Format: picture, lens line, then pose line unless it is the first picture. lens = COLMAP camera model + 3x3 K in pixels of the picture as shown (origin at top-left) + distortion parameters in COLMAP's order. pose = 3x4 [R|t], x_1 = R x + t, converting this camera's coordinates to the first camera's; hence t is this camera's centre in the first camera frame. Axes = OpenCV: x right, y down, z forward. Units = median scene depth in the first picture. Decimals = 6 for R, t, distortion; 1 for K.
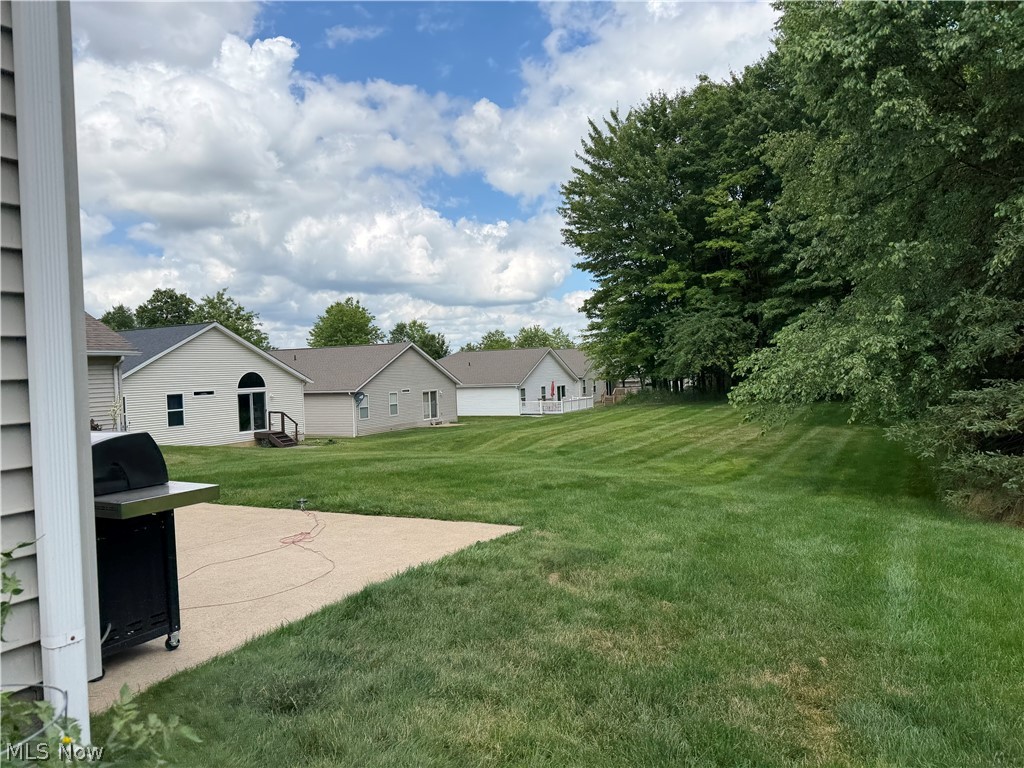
lens RADIAL K [[733.7, 0, 511.4], [0, 733.7, 385.0], [0, 0, 1]] dist [0.086105, -0.121112]
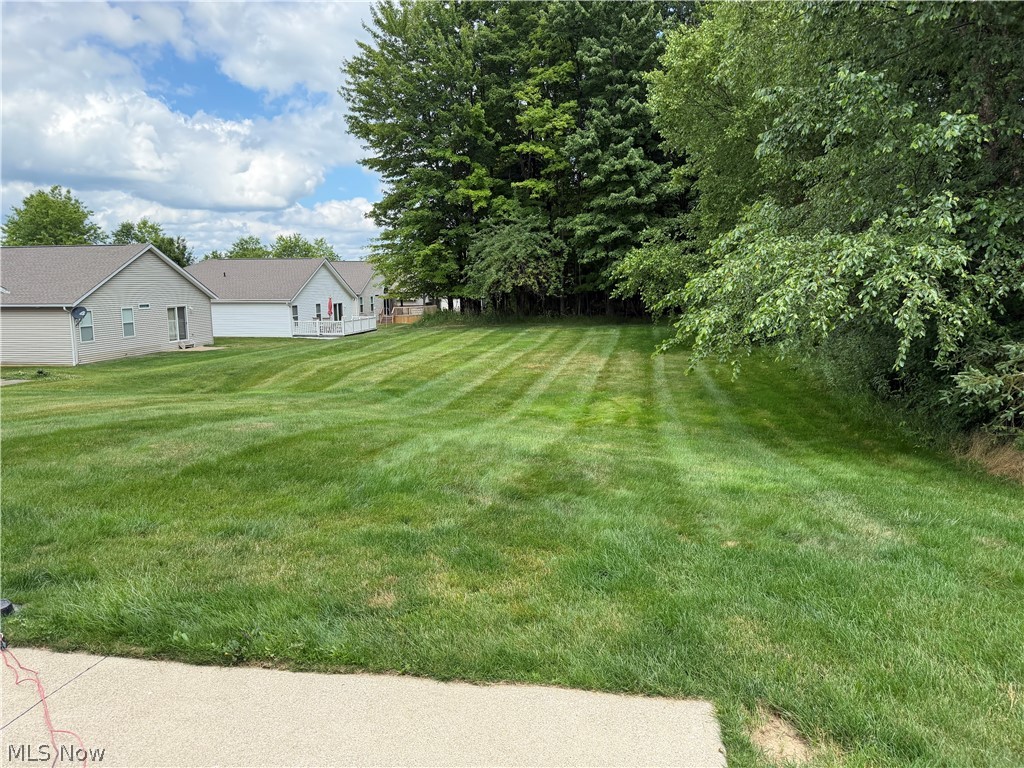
lens RADIAL K [[733.7, 0, 511.4], [0, 733.7, 385.0], [0, 0, 1]] dist [0.086105, -0.121112]
pose [[0.946464, -0.017600, 0.322328, -0.030569], [-0.018128, 0.994039, 0.107509, -0.000665], [-0.322299, -0.107597, 0.940503, 0.113051]]
